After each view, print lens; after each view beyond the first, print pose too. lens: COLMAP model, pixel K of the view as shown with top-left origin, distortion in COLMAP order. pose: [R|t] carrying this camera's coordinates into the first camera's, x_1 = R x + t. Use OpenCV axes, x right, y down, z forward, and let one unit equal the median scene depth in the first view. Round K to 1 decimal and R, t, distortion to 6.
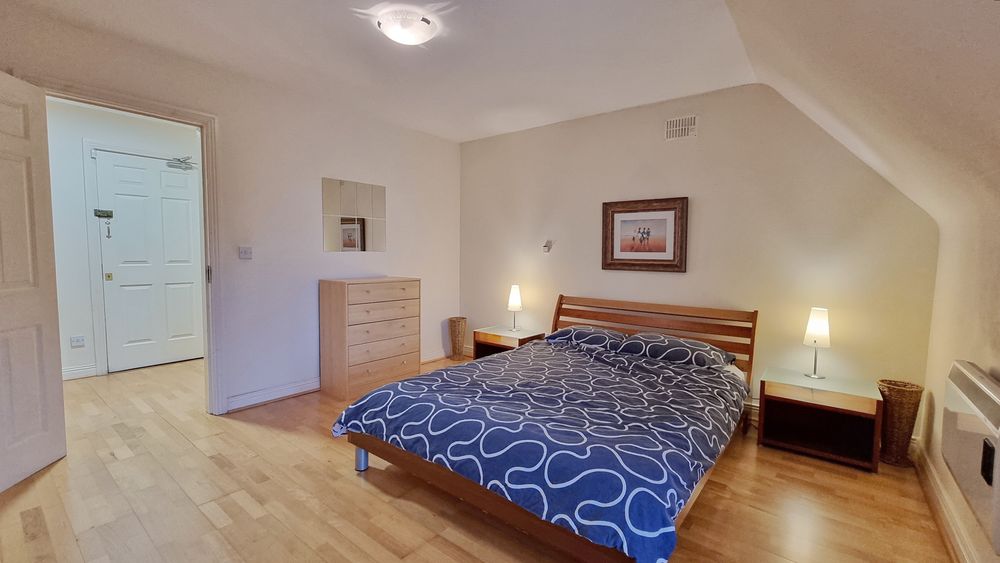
lens RADIAL K [[434.0, 0, 503.4], [0, 434.0, 280.9], [0, 0, 1]] dist [-0.000071, -0.000146]
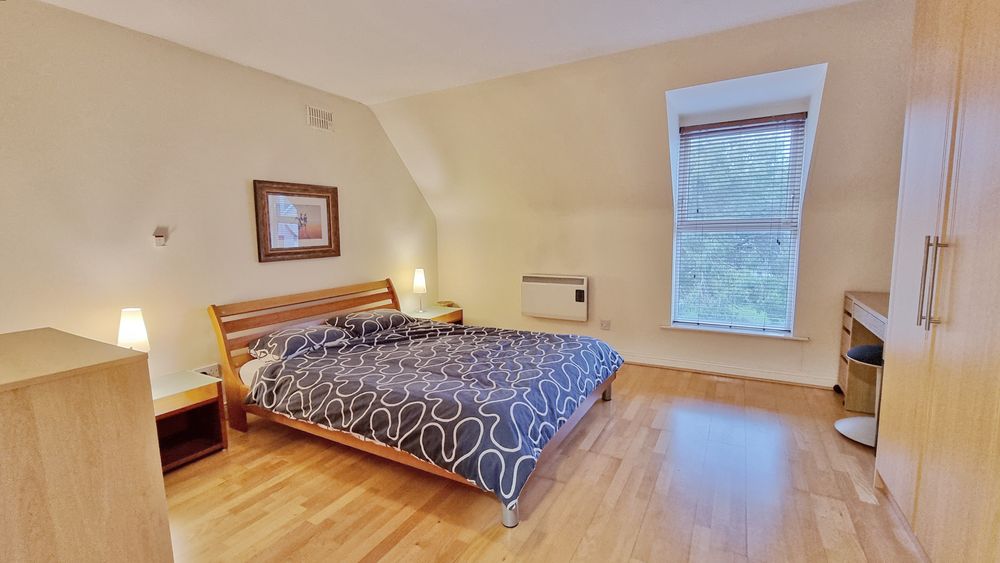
lens RADIAL K [[434.0, 0, 503.4], [0, 434.0, 280.9], [0, 0, 1]] dist [-0.000071, -0.000146]
pose [[-0.166191, -0.121990, 0.978519, -0.704506], [0.086262, 0.986716, 0.137663, -0.070222], [-0.982313, 0.107288, -0.153460, 0.736172]]
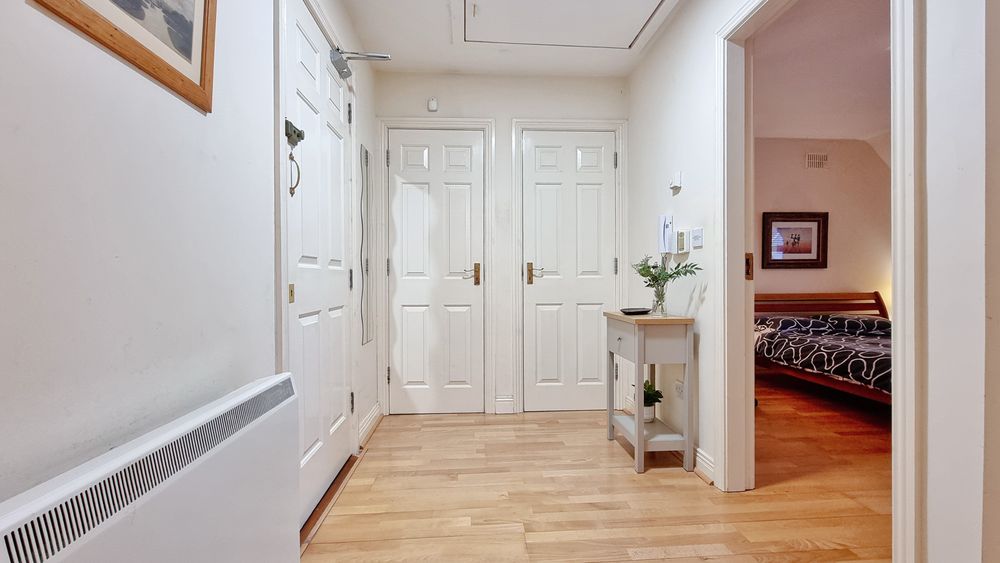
lens RADIAL K [[434.0, 0, 503.4], [0, 434.0, 280.9], [0, 0, 1]] dist [-0.000071, -0.000146]
pose [[0.730538, -0.022068, 0.682516, -1.180597], [0.062574, 0.997436, -0.034727, 0.003979], [-0.679999, 0.068077, 0.730046, 0.672879]]
